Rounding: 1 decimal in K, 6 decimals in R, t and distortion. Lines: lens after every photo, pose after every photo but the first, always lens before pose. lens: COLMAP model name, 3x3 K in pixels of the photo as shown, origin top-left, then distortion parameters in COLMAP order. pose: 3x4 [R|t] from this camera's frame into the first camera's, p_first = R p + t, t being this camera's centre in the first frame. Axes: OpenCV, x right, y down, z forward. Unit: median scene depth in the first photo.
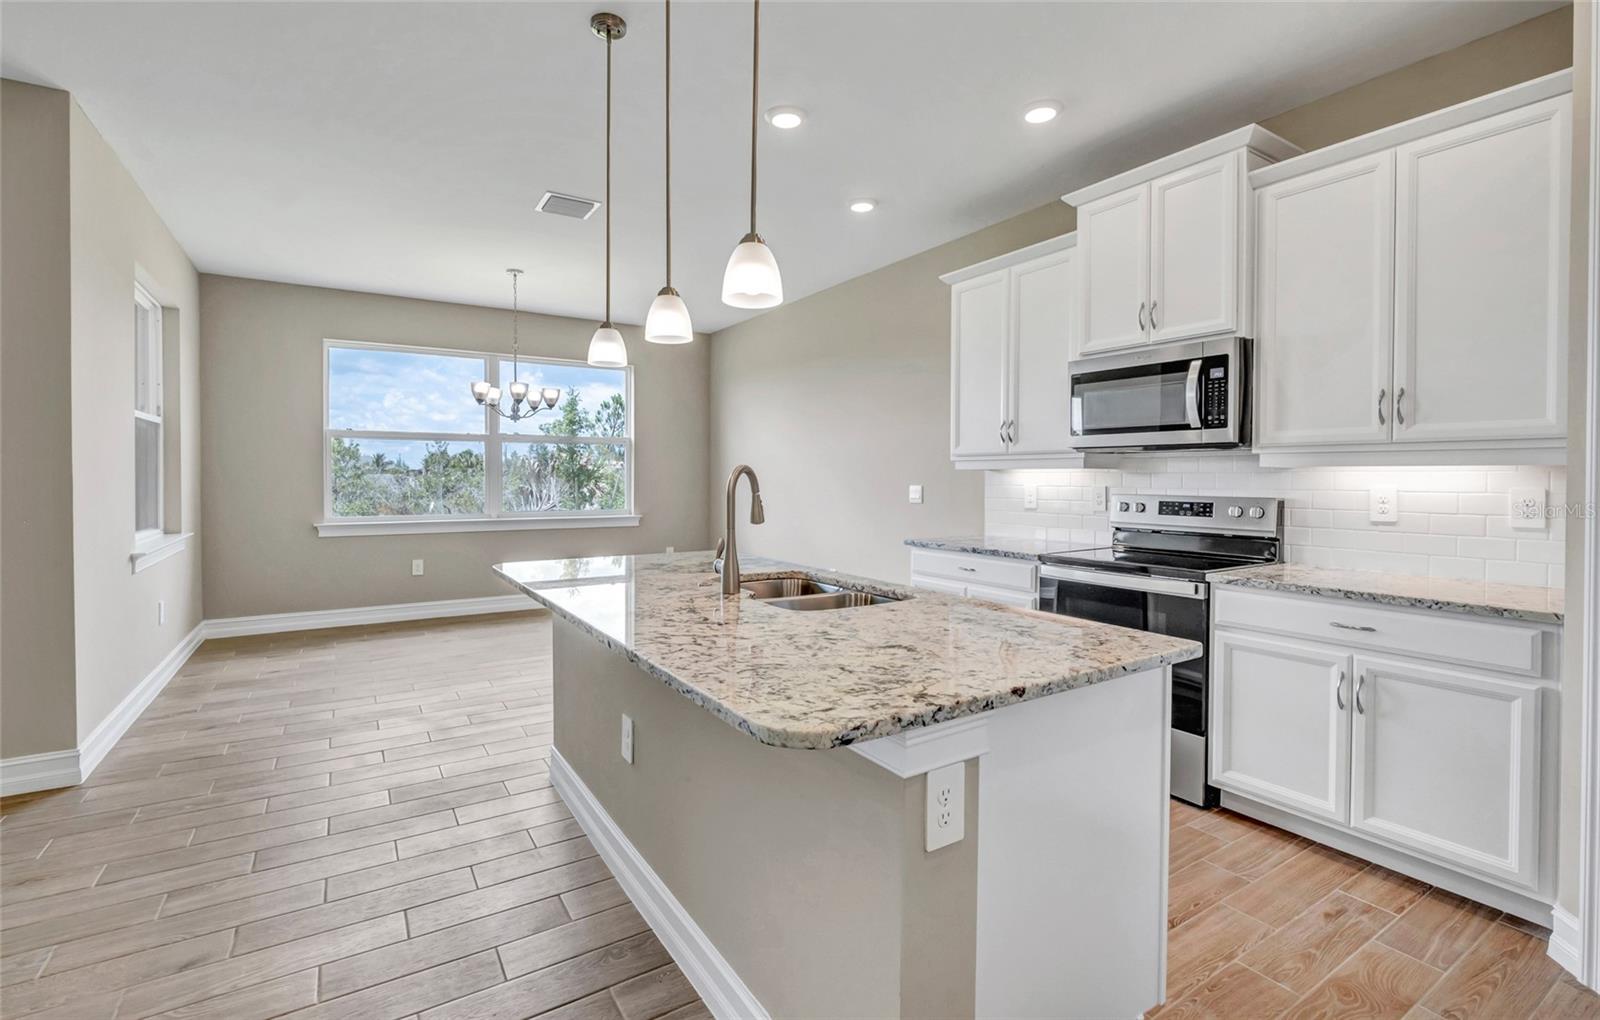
lens RADIAL K [[715.2, 0, 789.3], [0, 715.2, 486.3], [0, 0, 1]] dist [-0.009066, 0.002467]
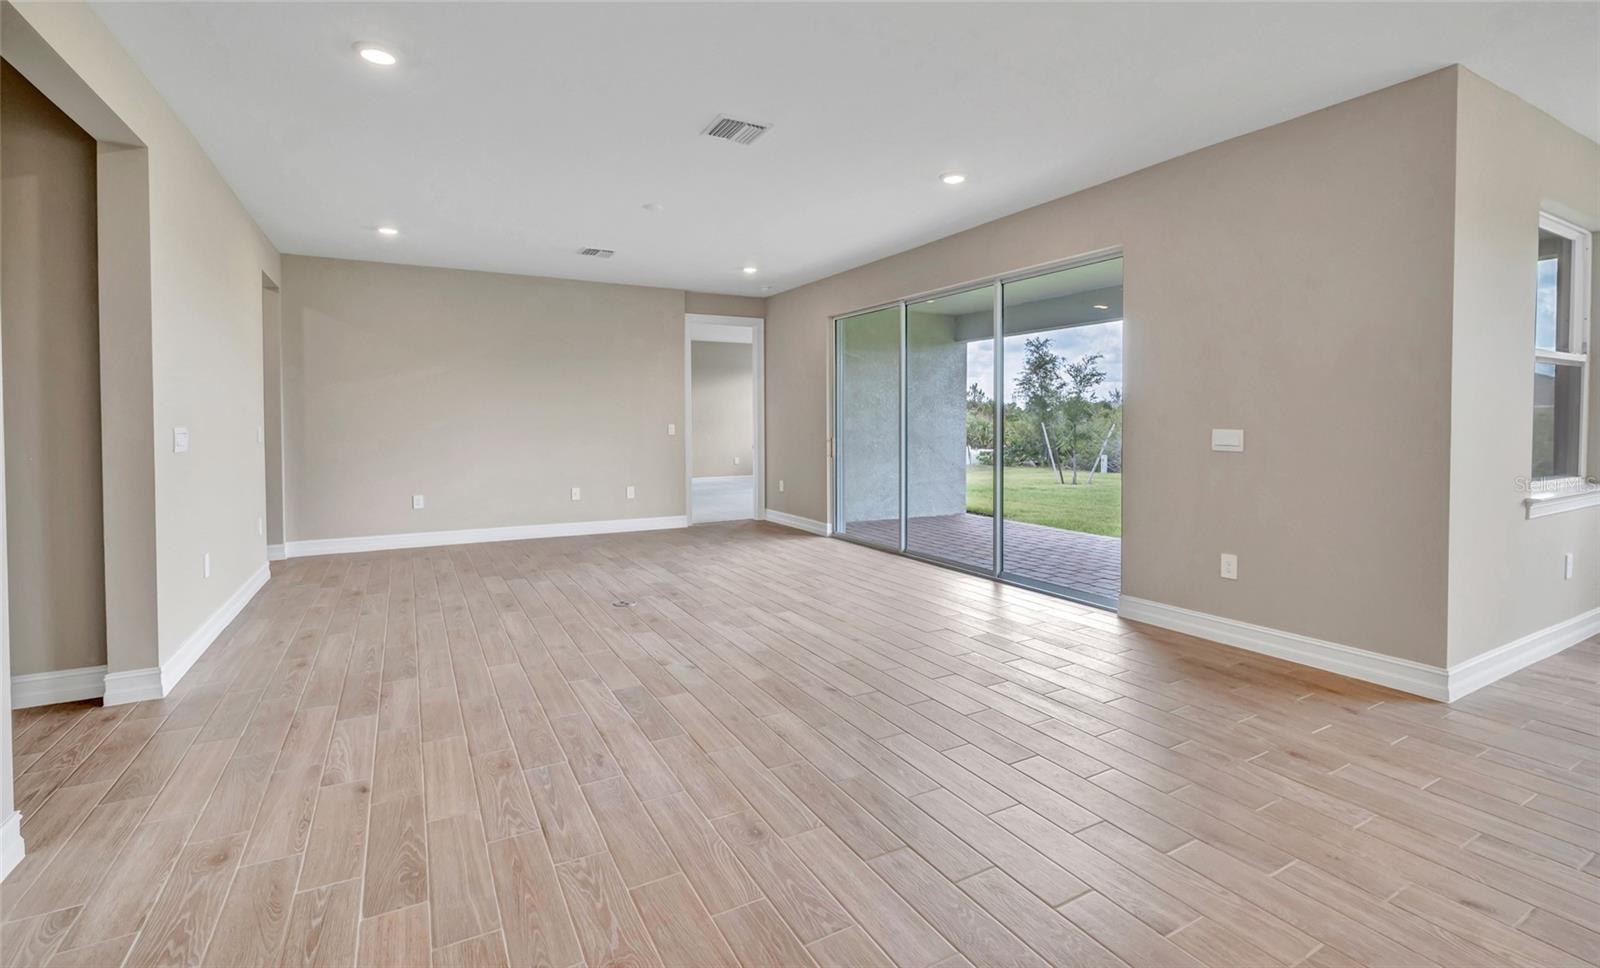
lens RADIAL K [[701.9, 0, 786.0], [0, 701.9, 425.2], [0, 0, 1]] dist [-0.007972, 0.001294]
pose [[-0.064528, 0.003390, -0.997910, 0.124155], [-0.012101, 0.999918, 0.004180, 0.003084], [0.997843, 0.012345, -0.064482, 0.055719]]
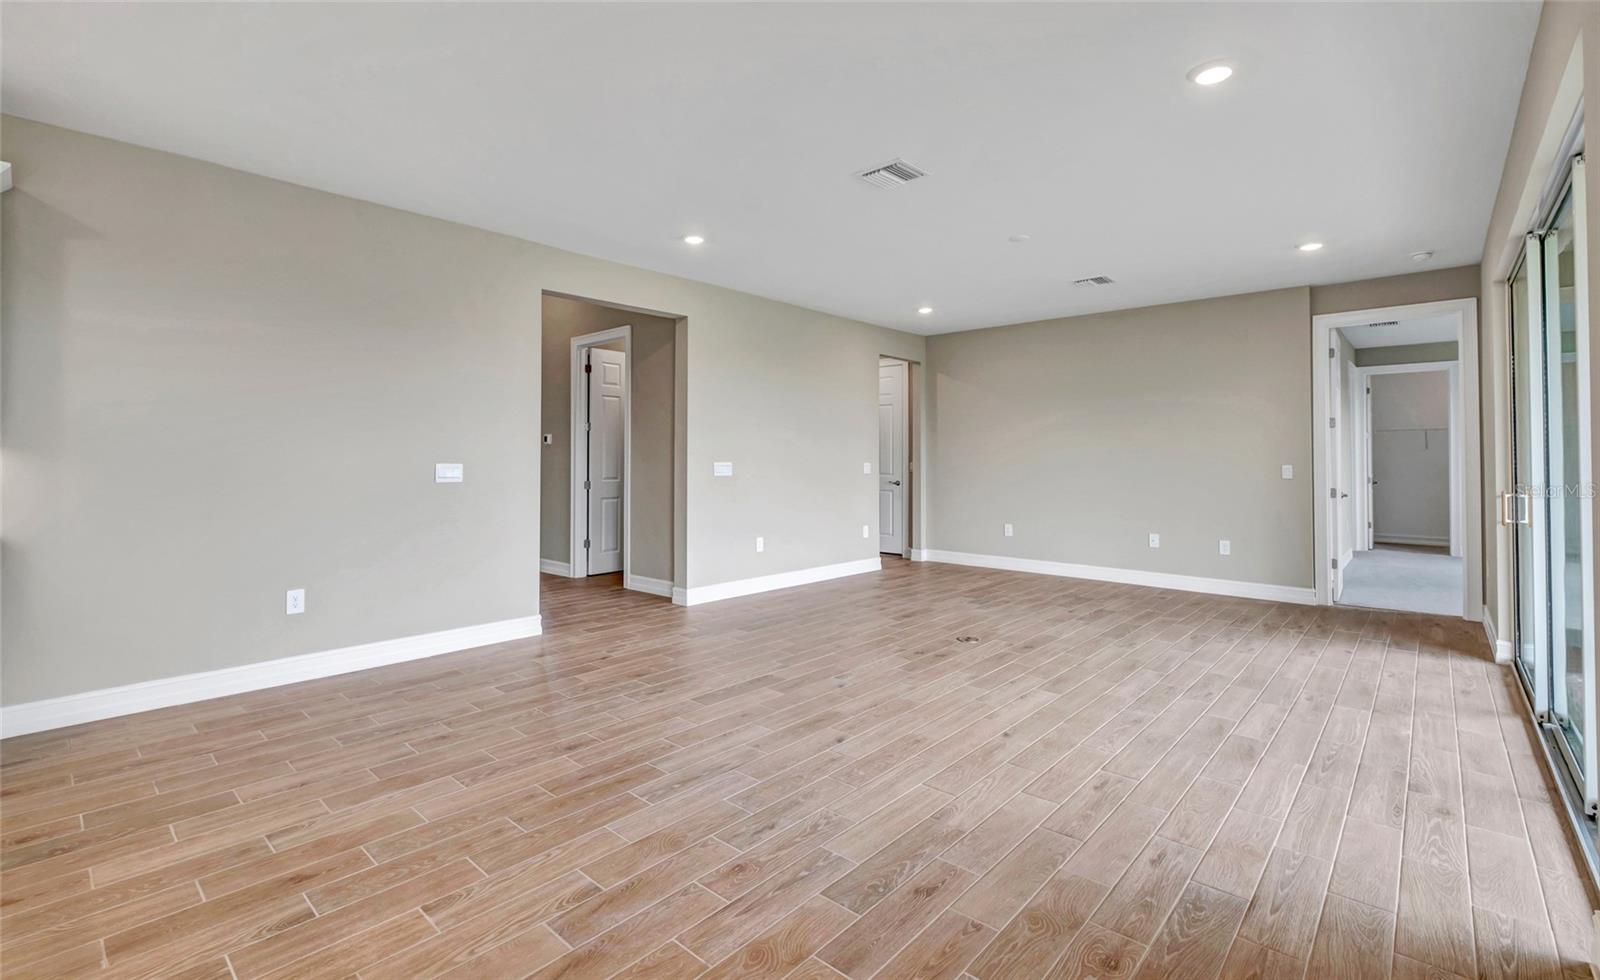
lens RADIAL K [[701.9, 0, 794.0], [0, 701.9, 449.7], [0, 0, 1]] dist [-0.007972, 0.001294]
pose [[-0.963358, -0.008900, -0.268071, -0.647547], [-0.009013, 0.999959, -0.000811, -0.015679], [0.268067, 0.001635, -0.963399, 1.093726]]
